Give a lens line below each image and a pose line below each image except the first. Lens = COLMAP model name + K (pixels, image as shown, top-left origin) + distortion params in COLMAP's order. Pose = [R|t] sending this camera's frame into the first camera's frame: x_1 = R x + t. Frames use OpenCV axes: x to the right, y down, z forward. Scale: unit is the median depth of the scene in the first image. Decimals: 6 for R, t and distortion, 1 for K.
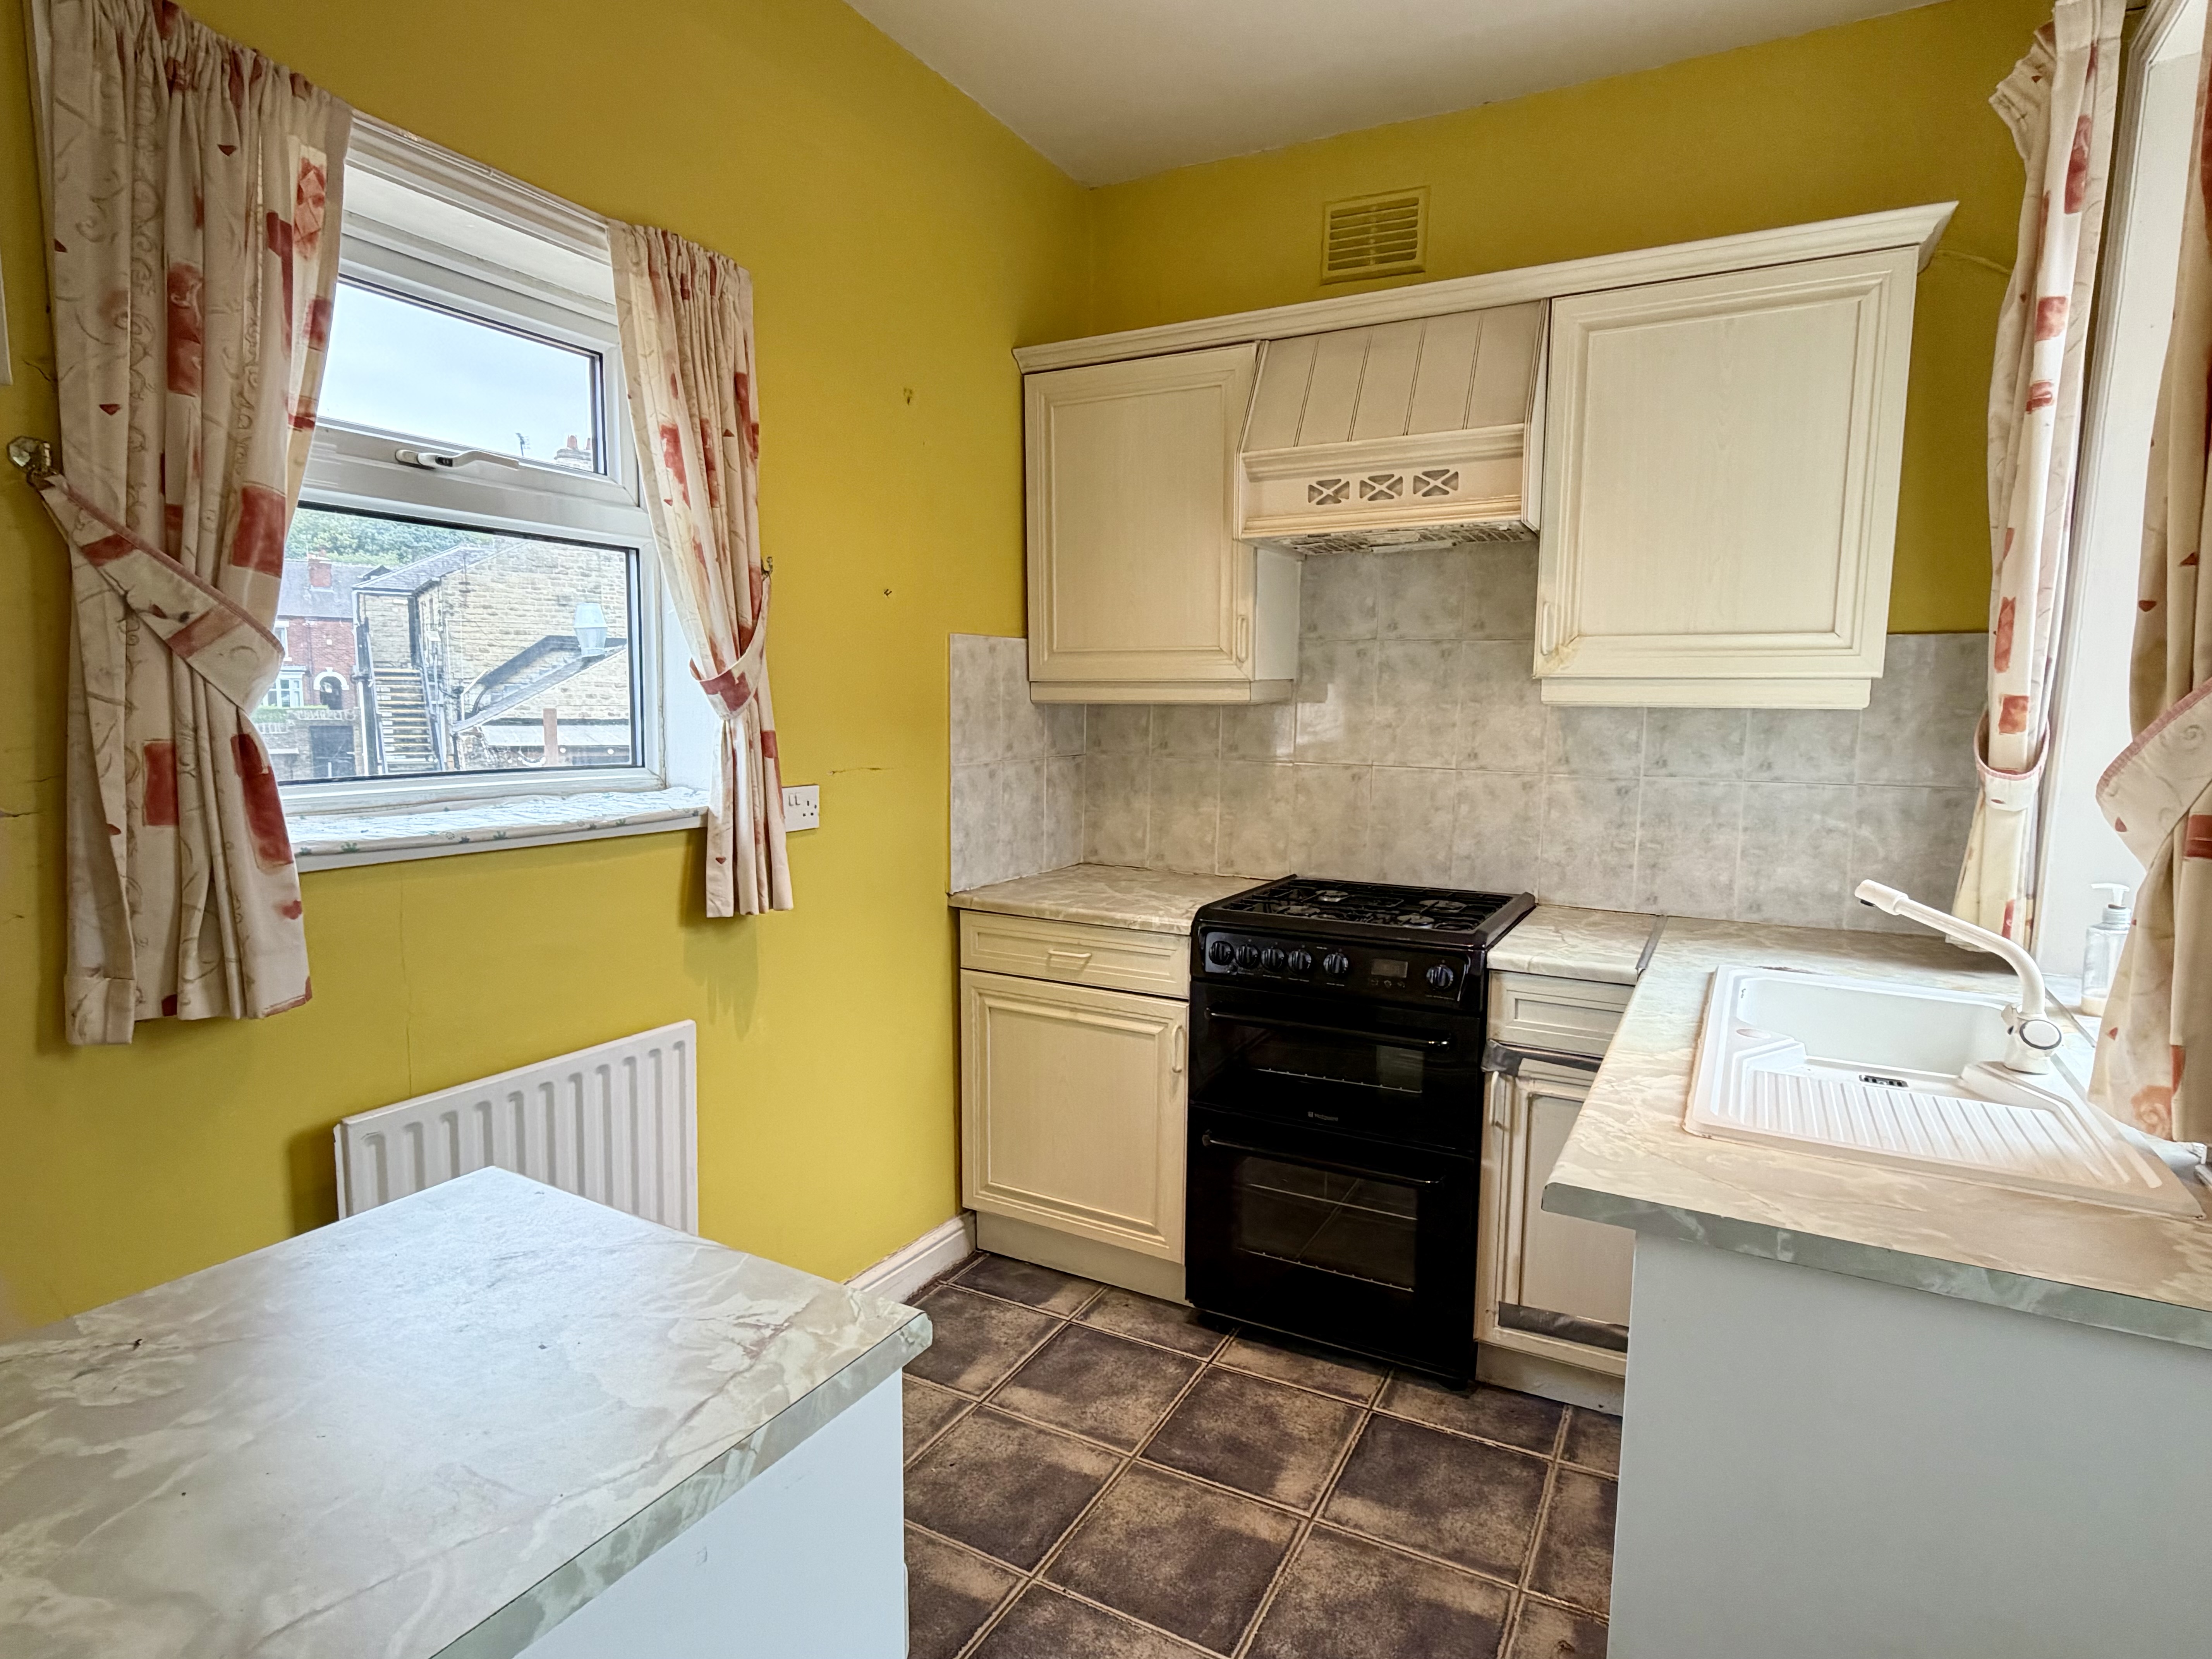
lens RADIAL K [[1178.6, 0, 1100.1], [0, 1178.6, 829.7], [0, 0, 1]] dist [-0.000668, -0.000002]
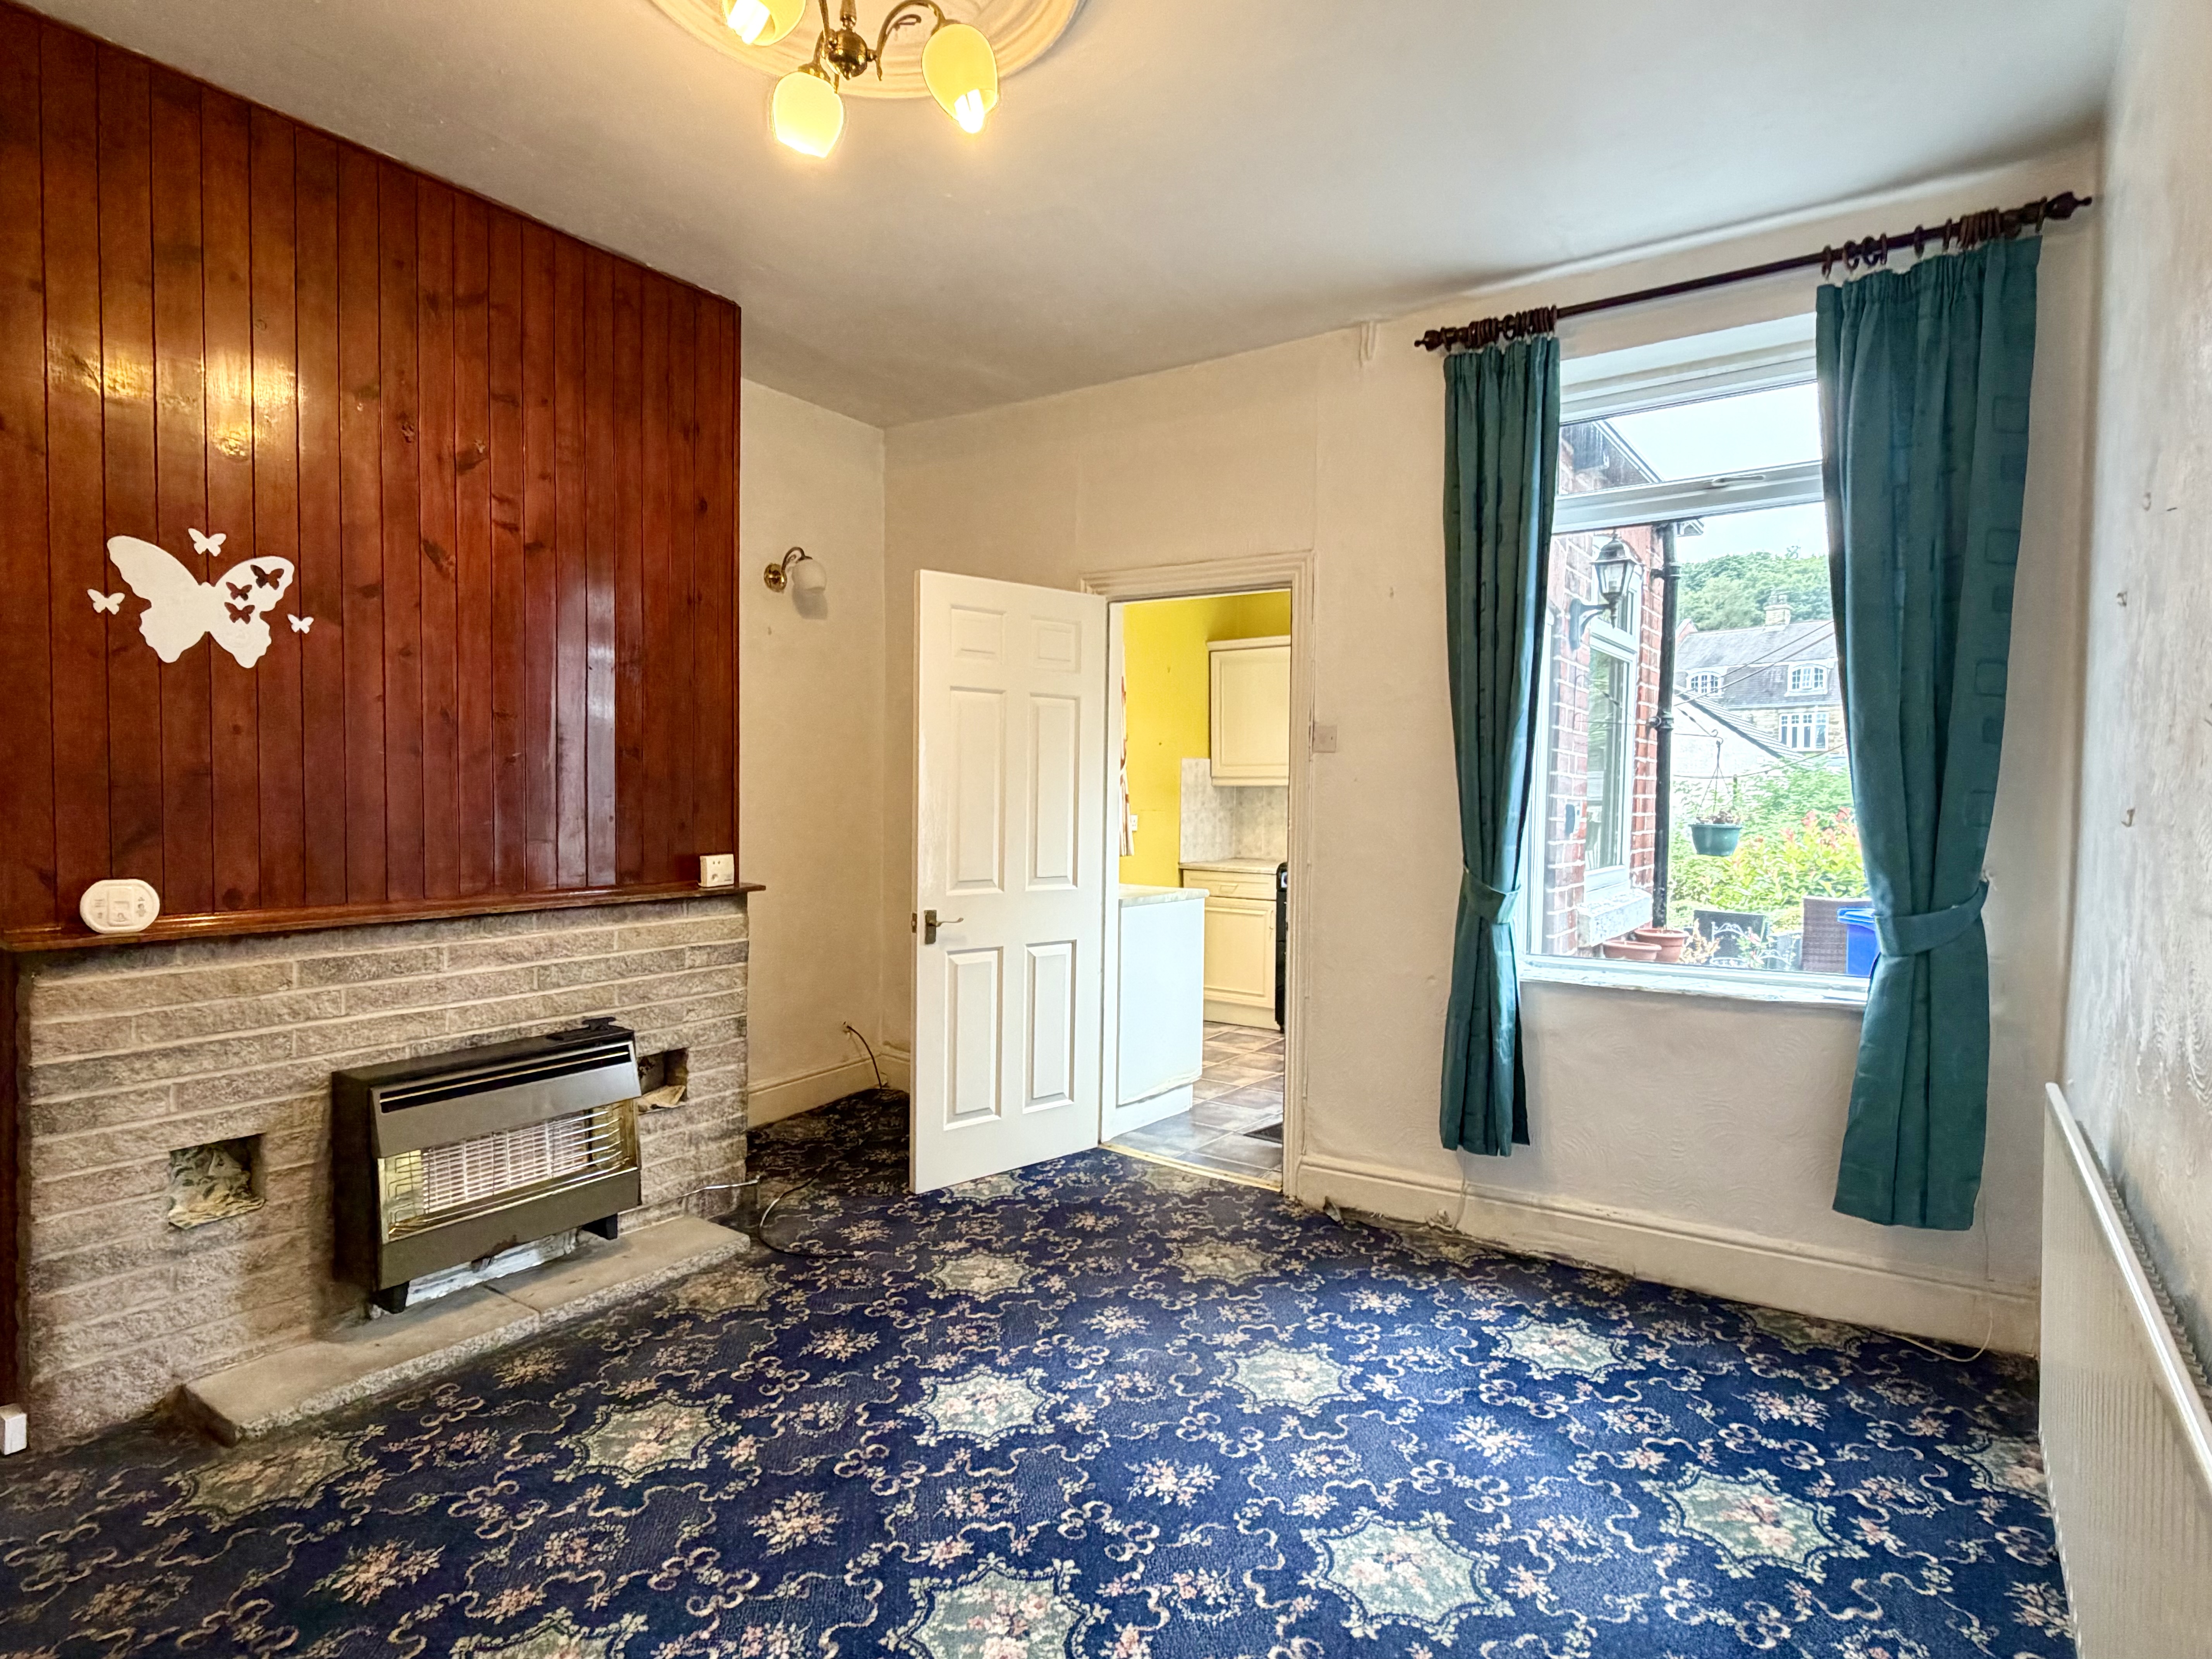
lens RADIAL K [[1178.6, 0, 1114.3], [0, 1178.6, 832.6], [0, 0, 1]] dist [-0.000668, -0.000002]
pose [[0.992144, -0.000305, -0.125100, 0.044379], [-0.009234, 0.997090, -0.075667, 0.177952], [0.124759, 0.076228, 0.989255, -1.446726]]
